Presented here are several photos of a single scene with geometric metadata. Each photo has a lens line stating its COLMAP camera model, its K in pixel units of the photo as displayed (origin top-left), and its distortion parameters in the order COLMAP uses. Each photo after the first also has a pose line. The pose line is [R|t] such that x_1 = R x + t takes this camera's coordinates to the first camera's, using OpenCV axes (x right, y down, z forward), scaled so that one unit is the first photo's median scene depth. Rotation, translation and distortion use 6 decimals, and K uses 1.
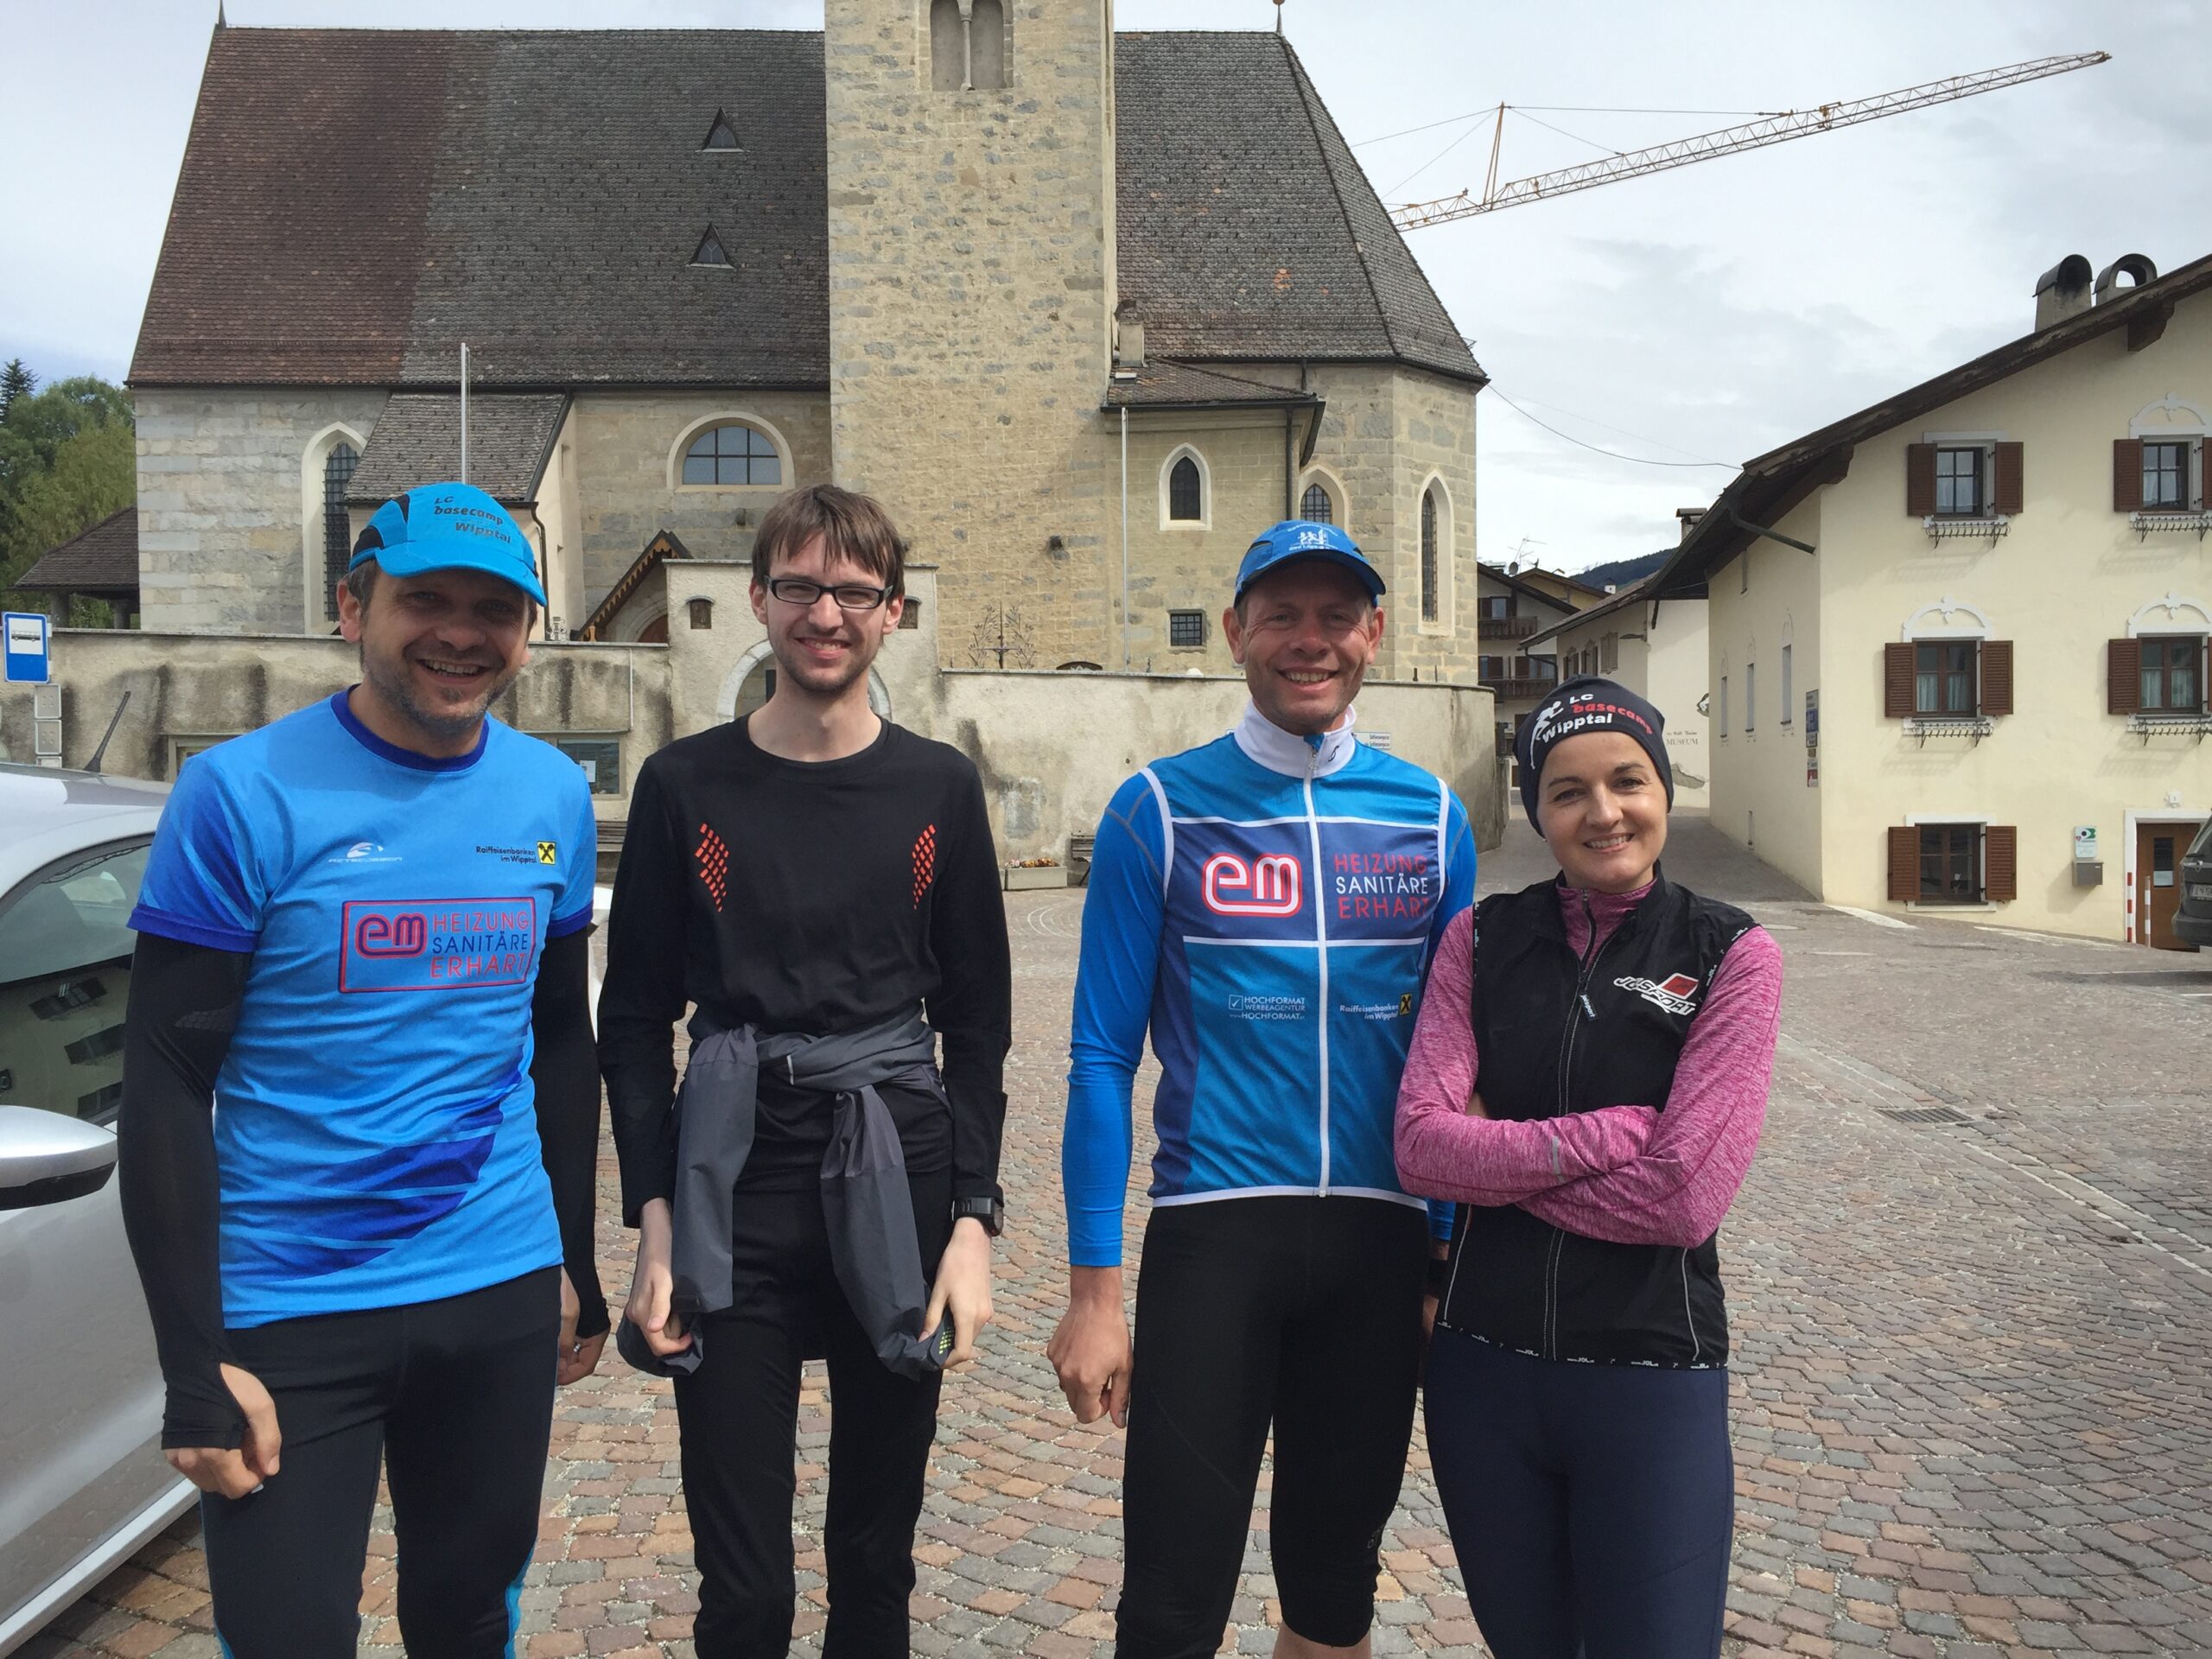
lens RADIAL K [[1829.0, 0, 1112.3], [0, 1829.0, 818.9], [0, 0, 1]] dist [-0.006803, -0.013003]
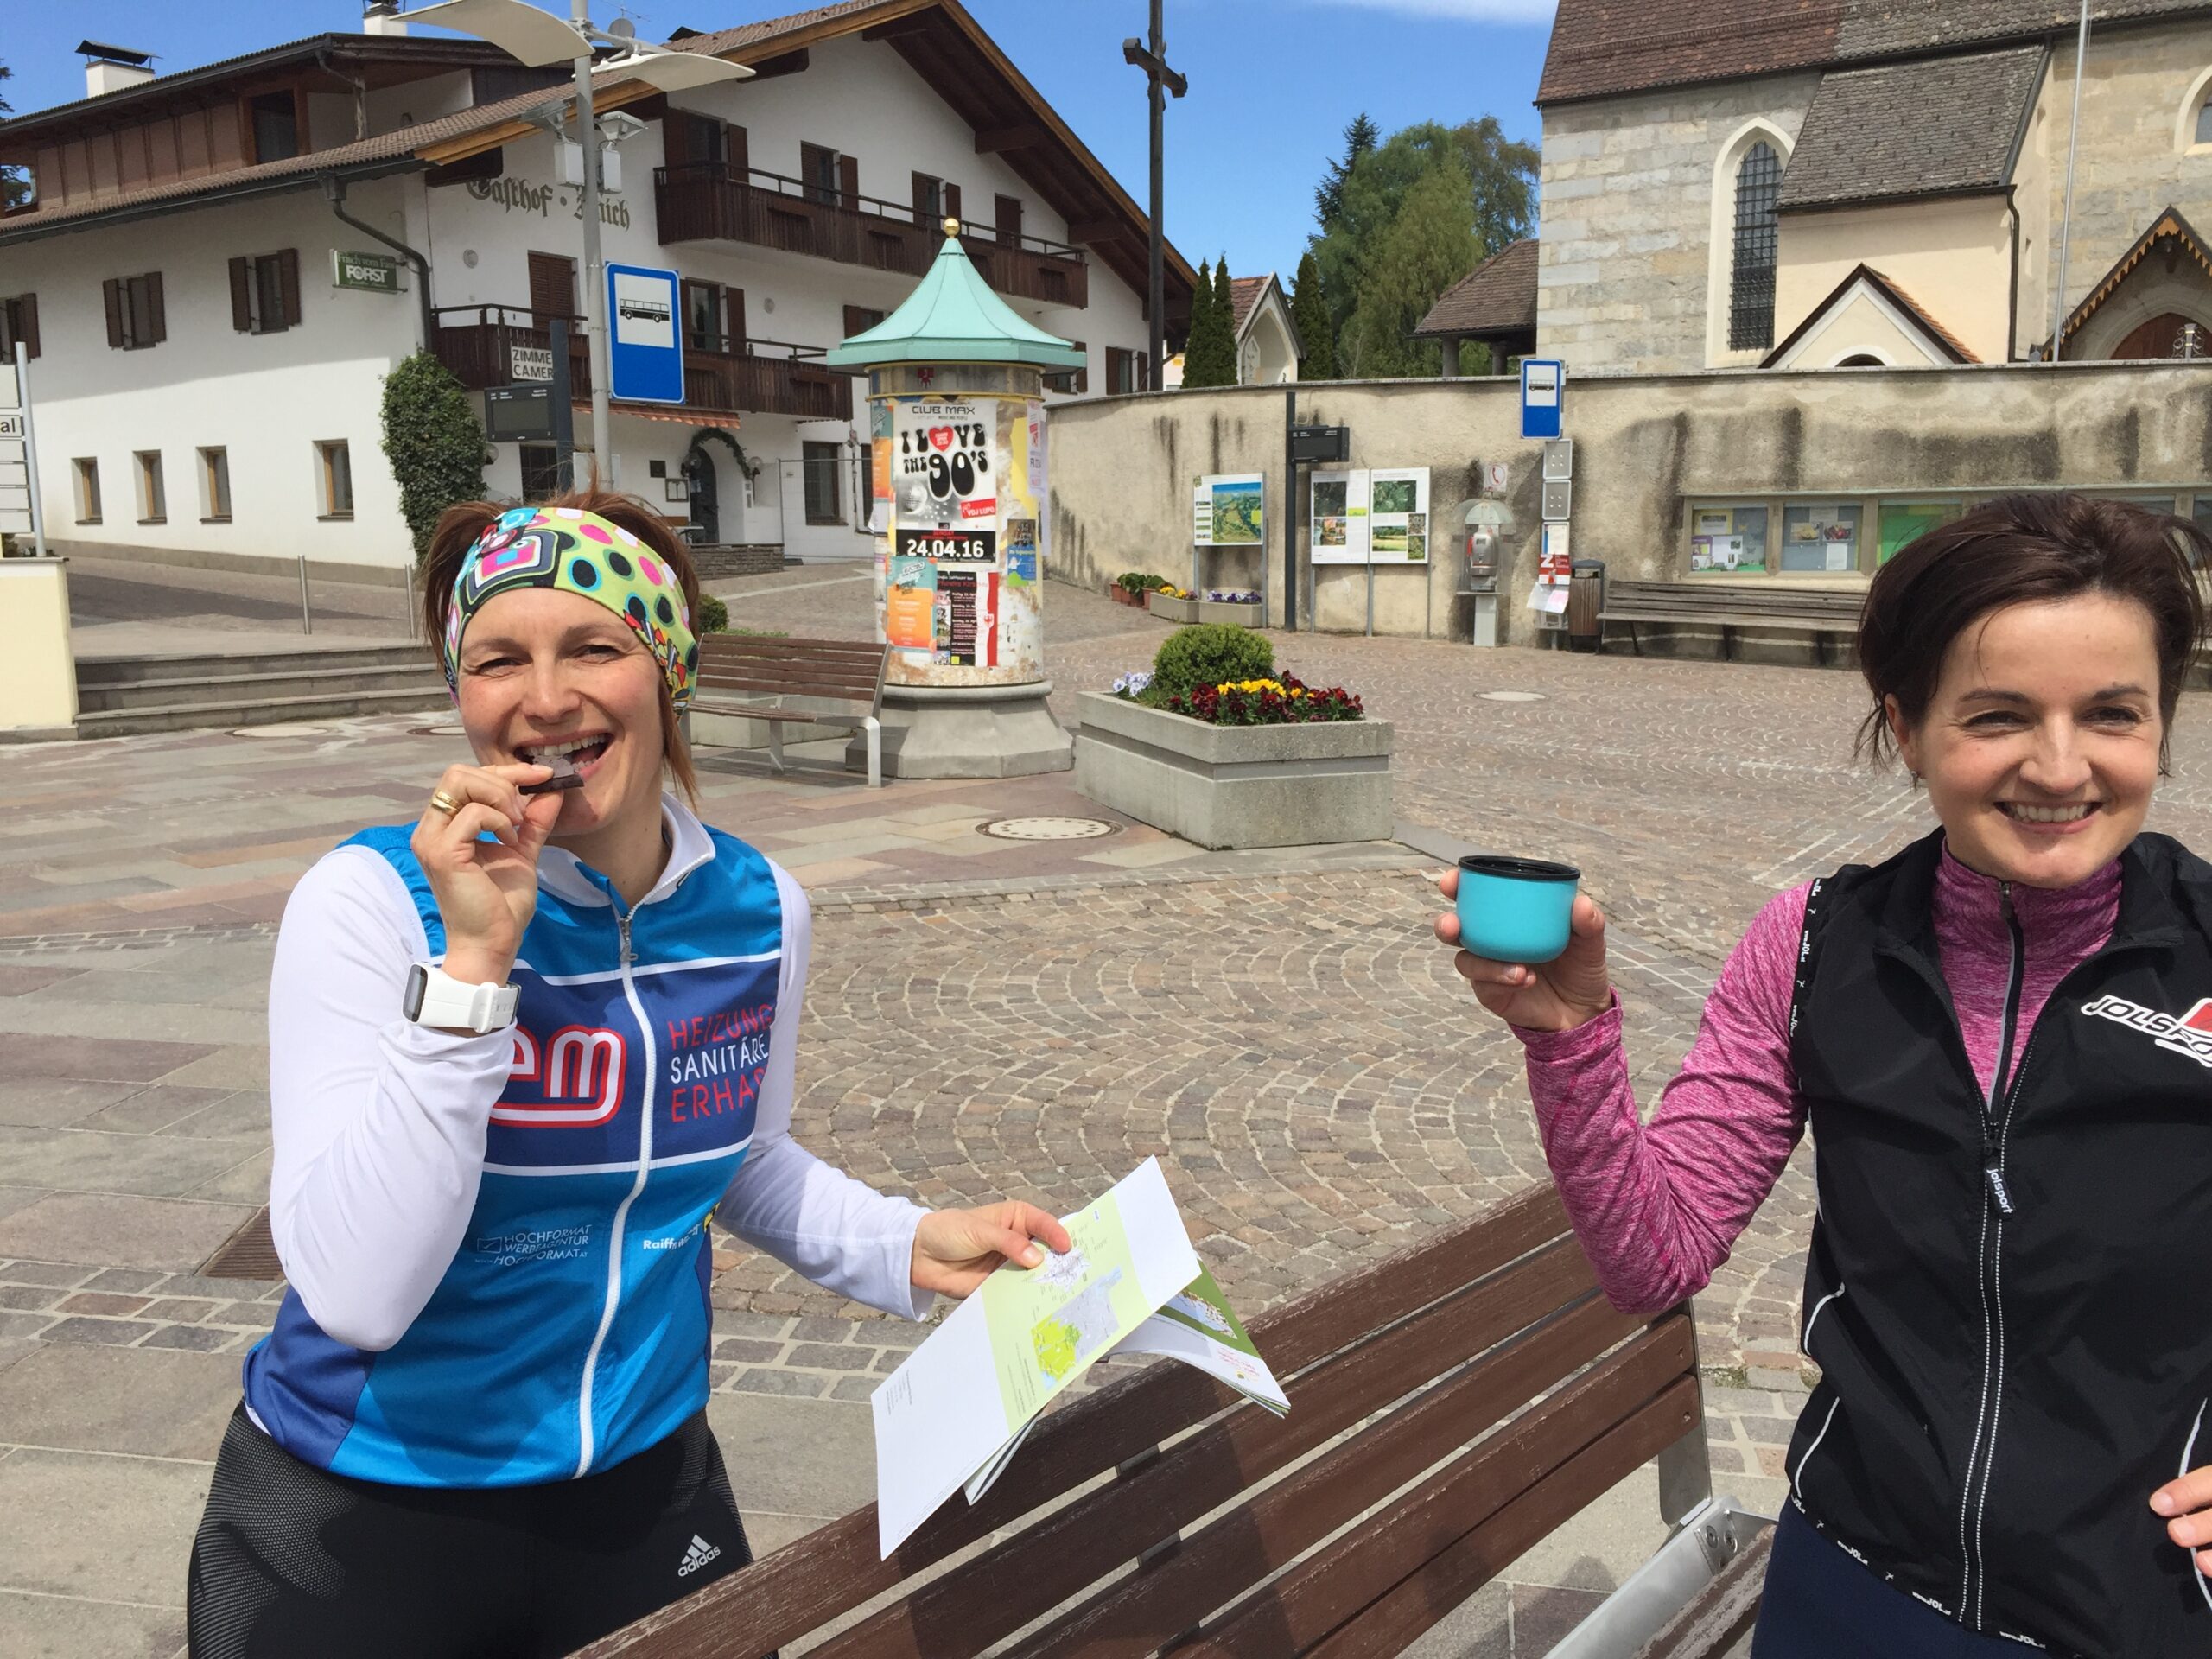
lens RADIAL K [[1829.0, 0, 1105.9], [0, 1829.0, 830.7], [0, 0, 1]] dist [-0.006803, -0.013003]
pose [[0.794894, 0.094411, -0.599358, -0.115258], [-0.002217, 0.988265, 0.152732, -0.011825], [0.606744, -0.120077, 0.785775, 0.079745]]
